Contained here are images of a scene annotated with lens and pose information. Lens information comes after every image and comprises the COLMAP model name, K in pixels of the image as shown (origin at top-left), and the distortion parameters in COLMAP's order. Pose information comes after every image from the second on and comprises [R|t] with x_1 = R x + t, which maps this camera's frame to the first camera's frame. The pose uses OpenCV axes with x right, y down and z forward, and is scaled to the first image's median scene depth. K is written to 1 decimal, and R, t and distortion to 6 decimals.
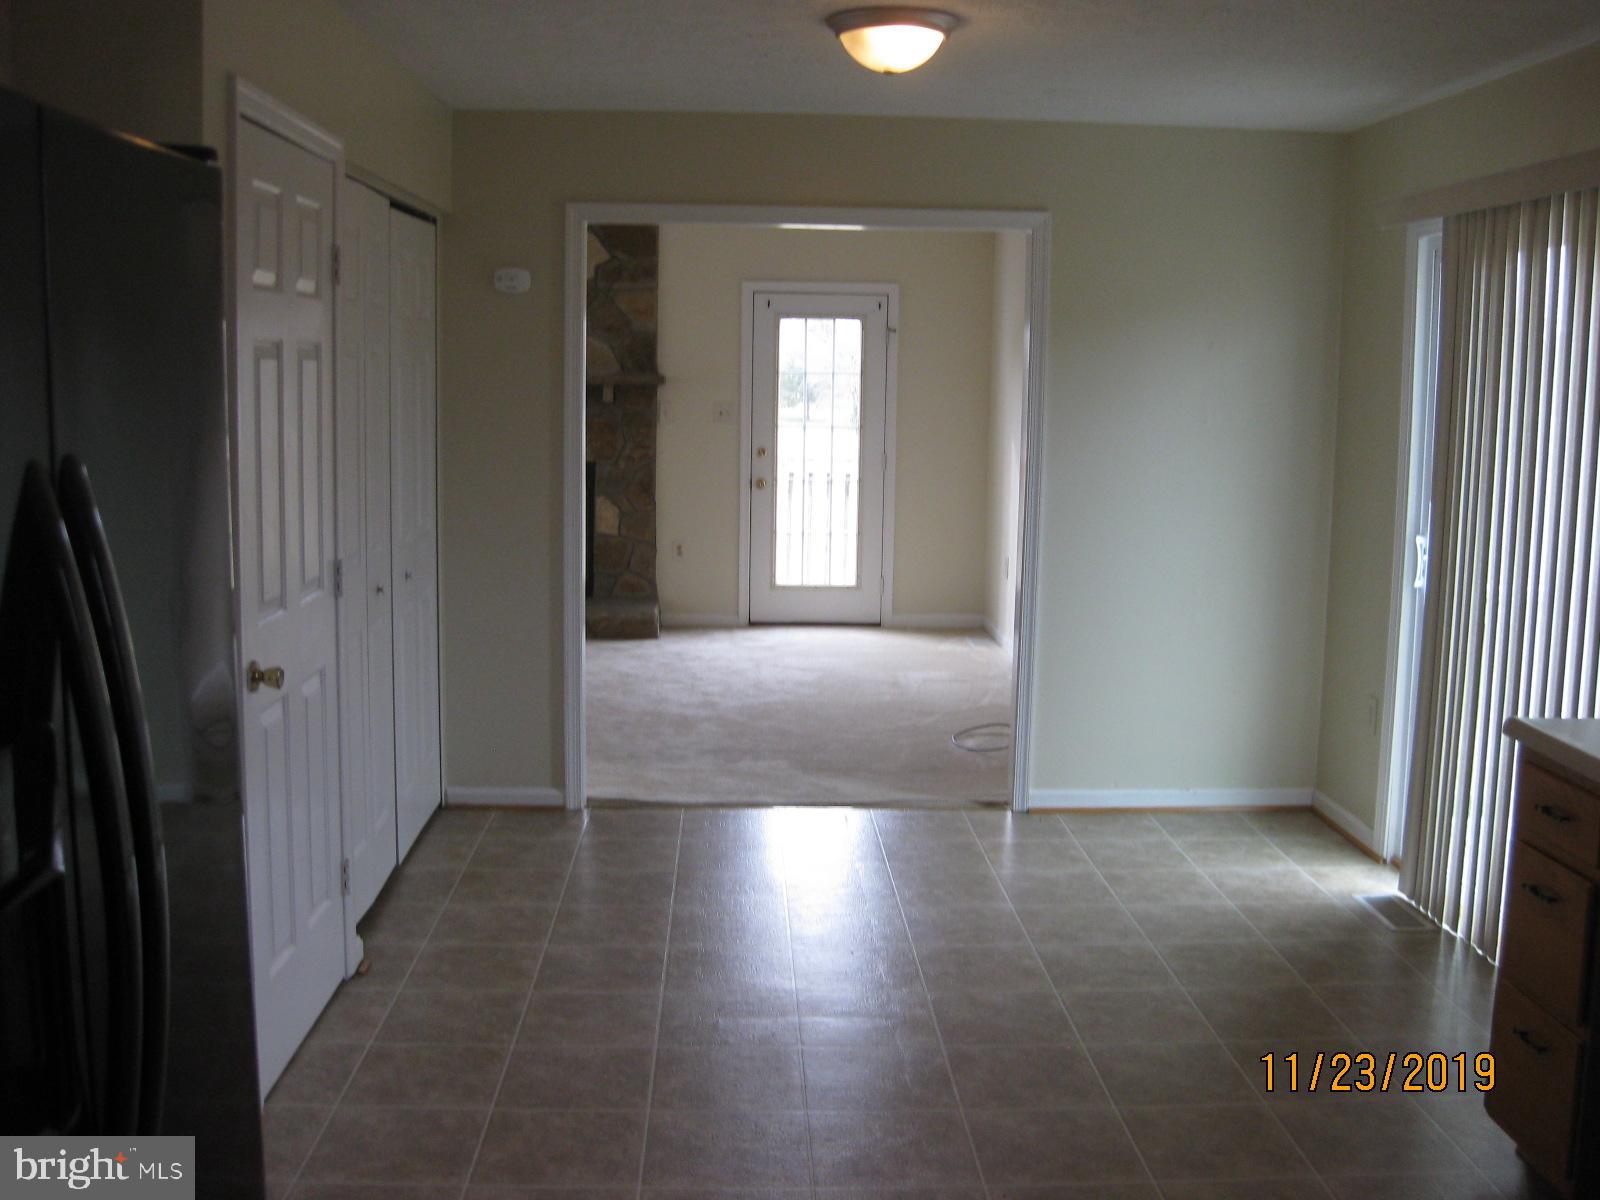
lens RADIAL K [[1629.8, 0, 800.0], [0, 1629.8, 600.0], [0, 0, 1]] dist [-0.191998, 0.180019]
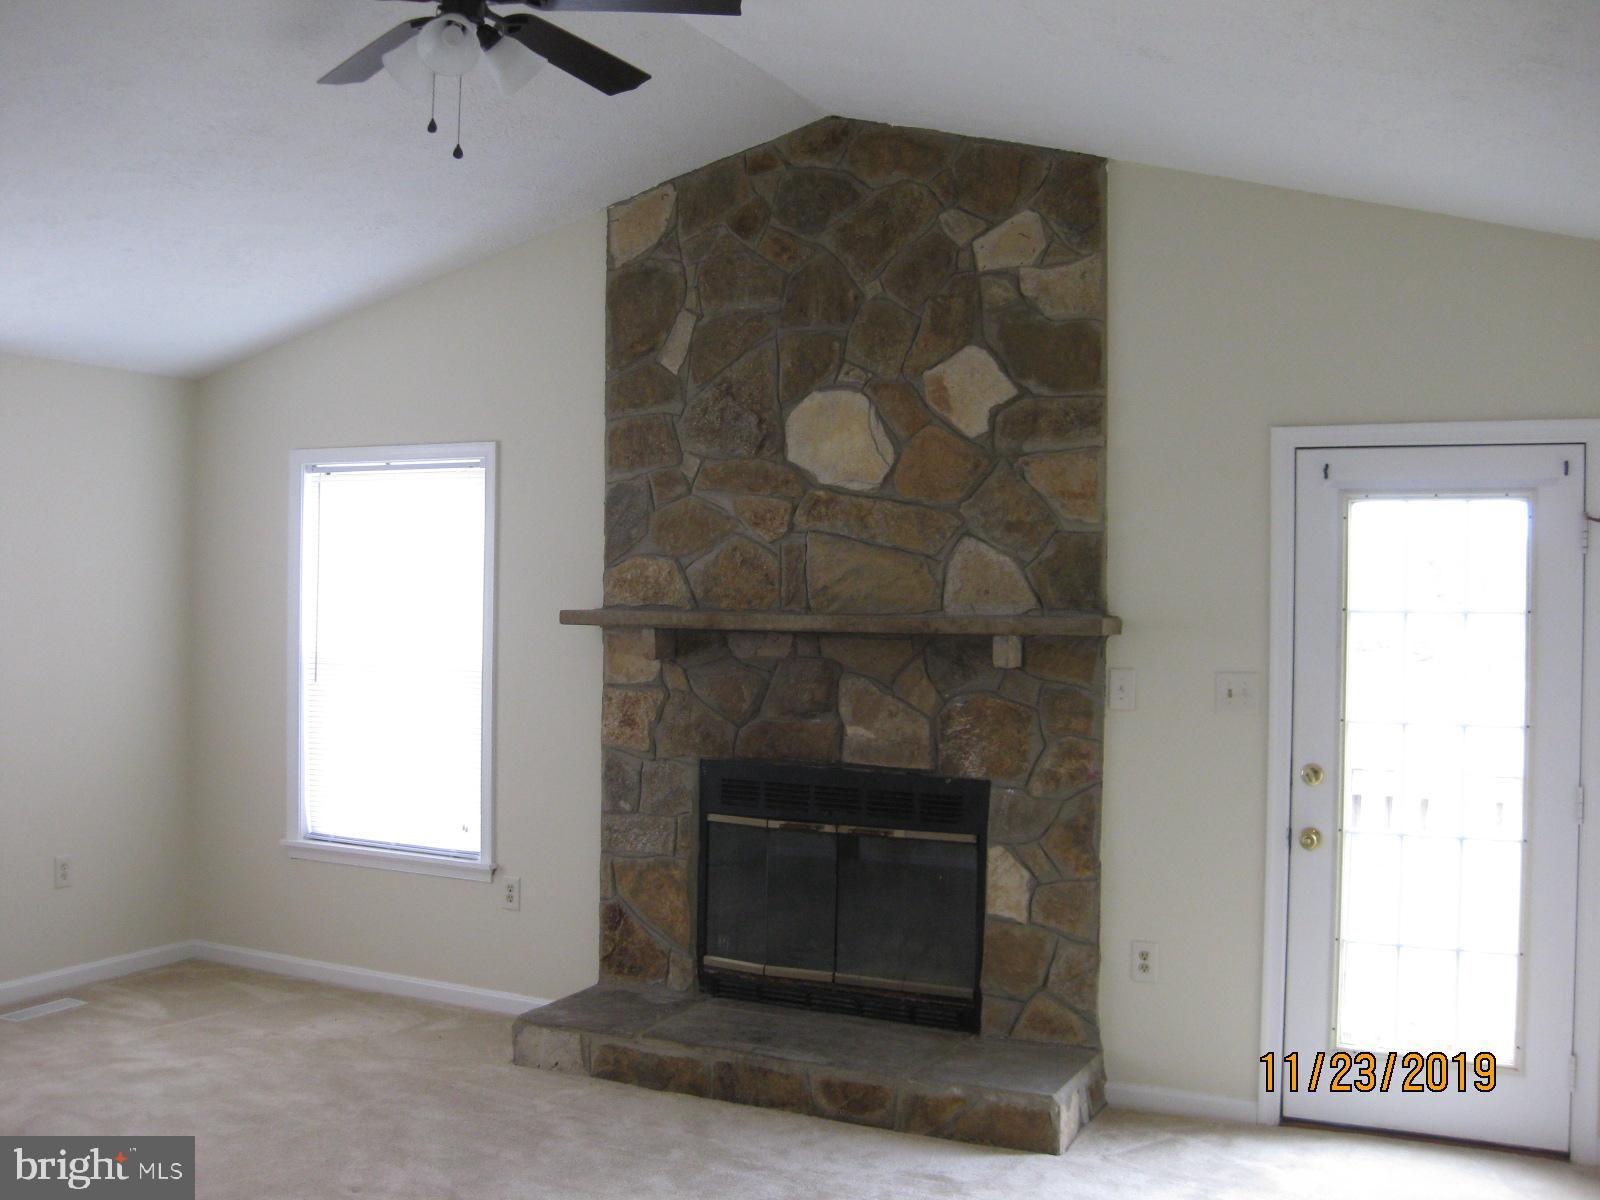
lens RADIAL K [[1629.8, 0, 800.0], [0, 1629.8, 600.0], [0, 0, 1]] dist [-0.191998, 0.180019]
pose [[0.877863, -0.004257, -0.478893, 0.071695], [-0.062138, 0.990495, -0.122710, -0.074688], [0.474863, 0.137480, 0.869255, 0.506983]]
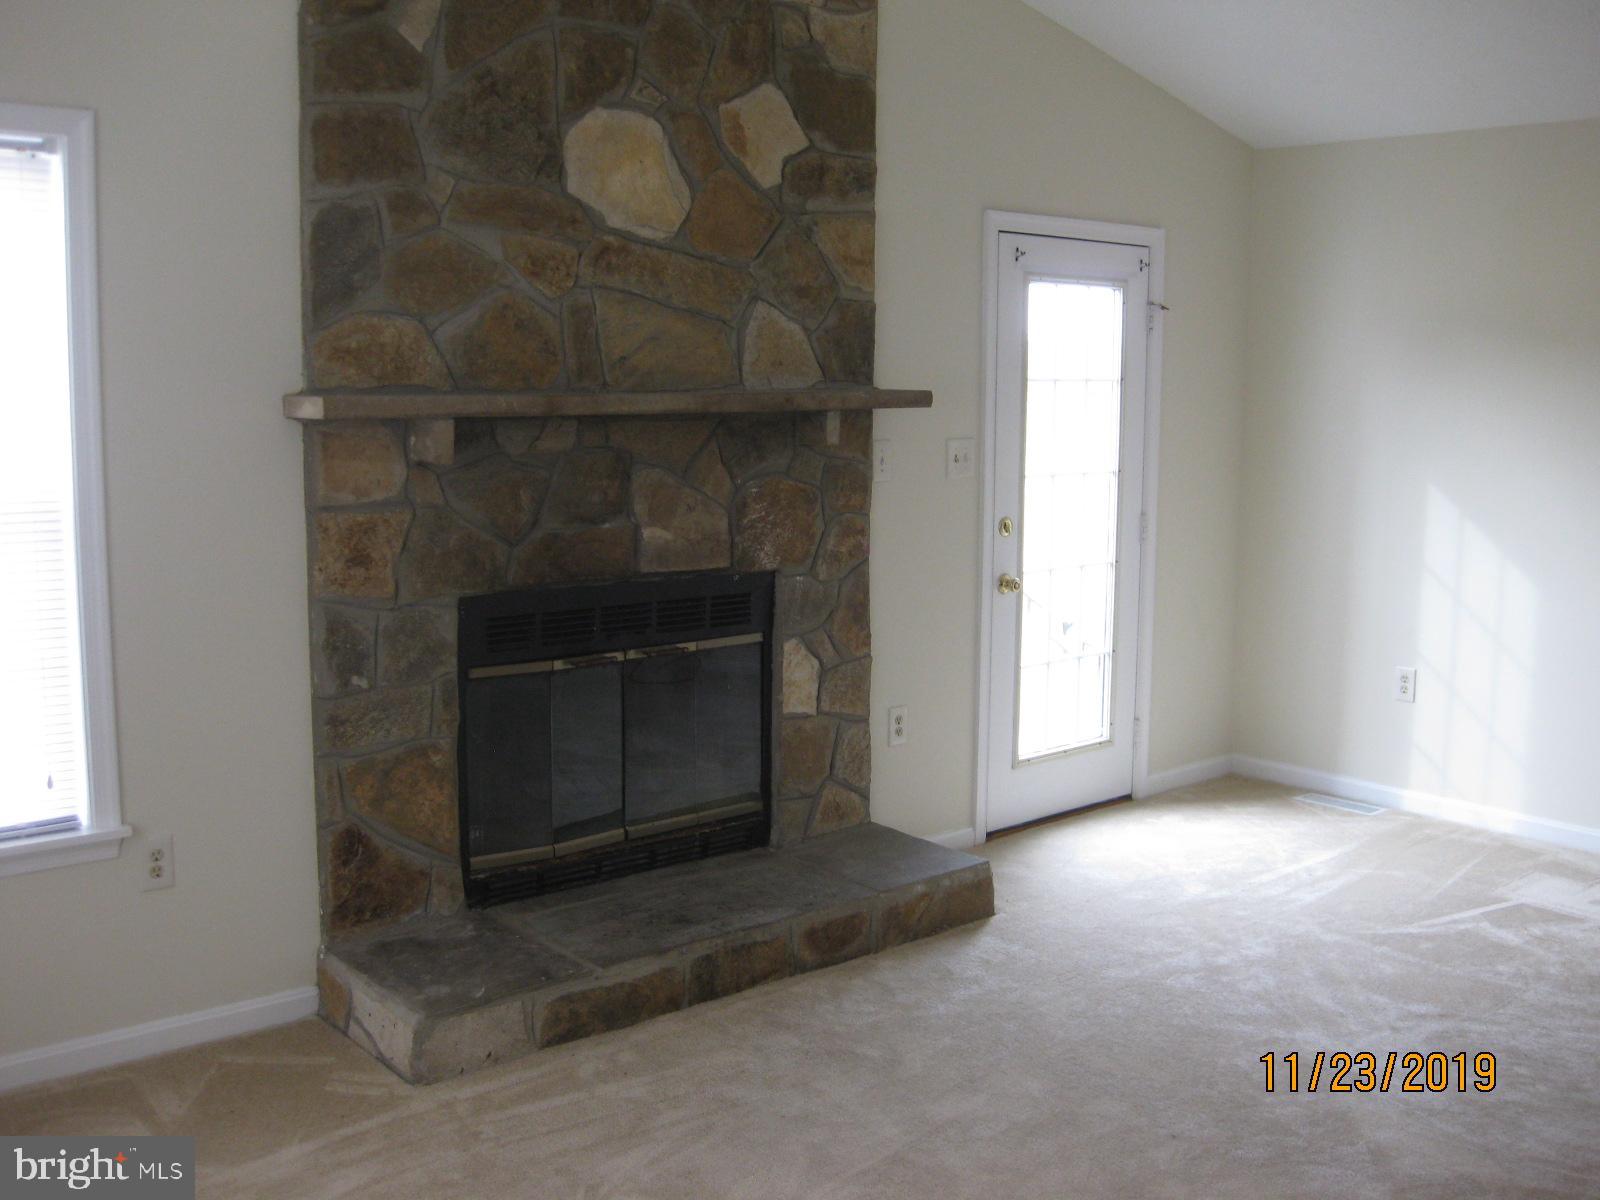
lens RADIAL K [[1629.8, 0, 800.0], [0, 1629.8, 600.0], [0, 0, 1]] dist [-0.191998, 0.180019]
pose [[0.789800, -0.097002, 0.605645, -0.414280], [0.089999, 0.995056, 0.042008, -0.095985], [-0.606726, 0.021330, 0.794625, 0.613322]]
